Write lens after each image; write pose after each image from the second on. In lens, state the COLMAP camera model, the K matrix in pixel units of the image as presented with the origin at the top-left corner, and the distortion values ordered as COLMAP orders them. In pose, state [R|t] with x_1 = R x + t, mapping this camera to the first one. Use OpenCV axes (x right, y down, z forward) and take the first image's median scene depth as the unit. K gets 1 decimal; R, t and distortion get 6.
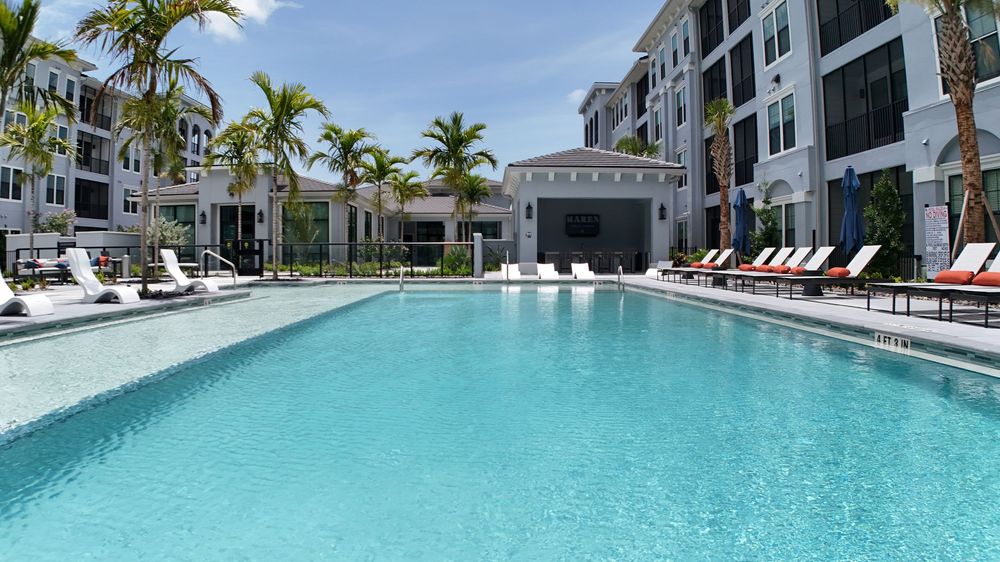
lens RADIAL K [[601.7, 0, 500.7], [0, 601.7, 288.3], [0, 0, 1]] dist [-0.173471, 0.010152]
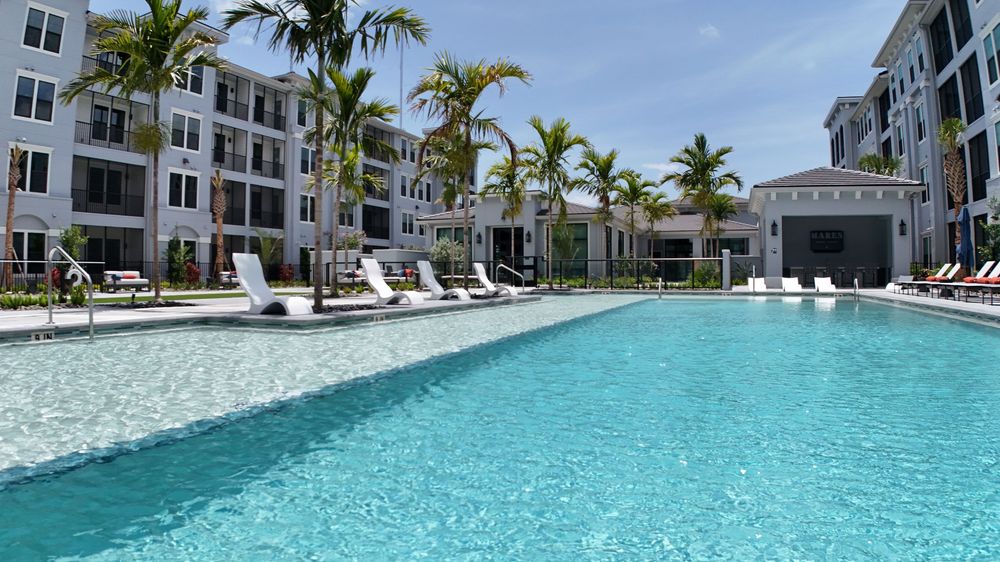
lens RADIAL K [[601.7, 0, 500.7], [0, 601.7, 288.3], [0, 0, 1]] dist [-0.173471, 0.010152]
pose [[0.920909, 0.006322, -0.389727, 0.000315], [-0.017778, 0.999509, -0.025795, 0.010855], [0.389372, 0.030684, 0.920569, -0.116039]]
